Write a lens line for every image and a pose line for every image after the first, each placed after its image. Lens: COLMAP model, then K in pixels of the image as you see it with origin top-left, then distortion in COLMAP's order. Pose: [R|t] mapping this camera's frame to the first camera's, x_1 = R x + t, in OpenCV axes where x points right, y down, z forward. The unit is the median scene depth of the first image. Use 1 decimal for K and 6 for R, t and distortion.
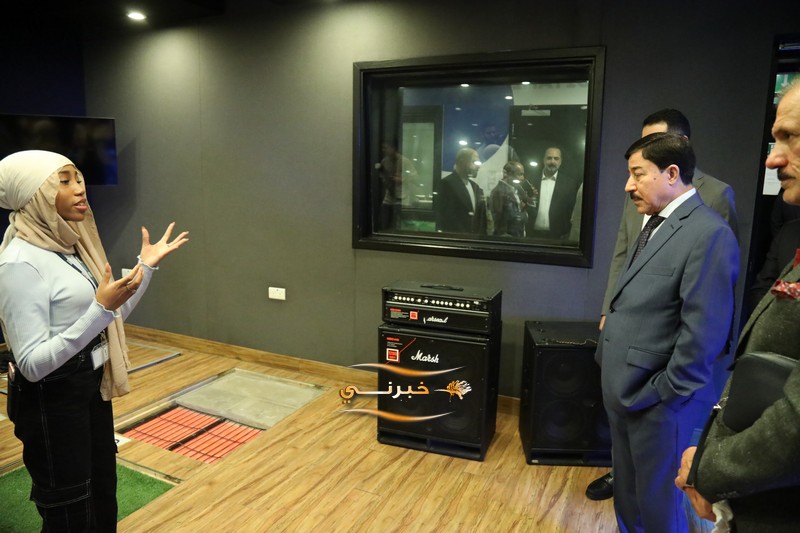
lens RADIAL K [[554.1, 0, 400.0], [0, 554.1, 266.5], [0, 0, 1]] dist [0.002805, 0.003199]
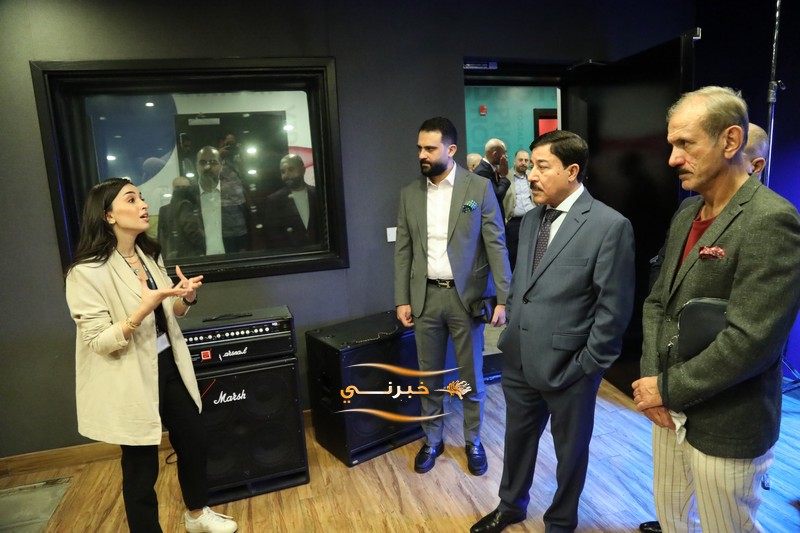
lens RADIAL K [[555.7, 0, 400.0], [0, 555.7, 266.5], [0, 0, 1]] dist [-0.076212, 0.100344]
pose [[0.776454, -0.170926, 0.606550, -0.245883], [0.176240, 0.983004, 0.051402, -0.041028], [-0.605028, 0.066987, 0.793382, 0.115477]]
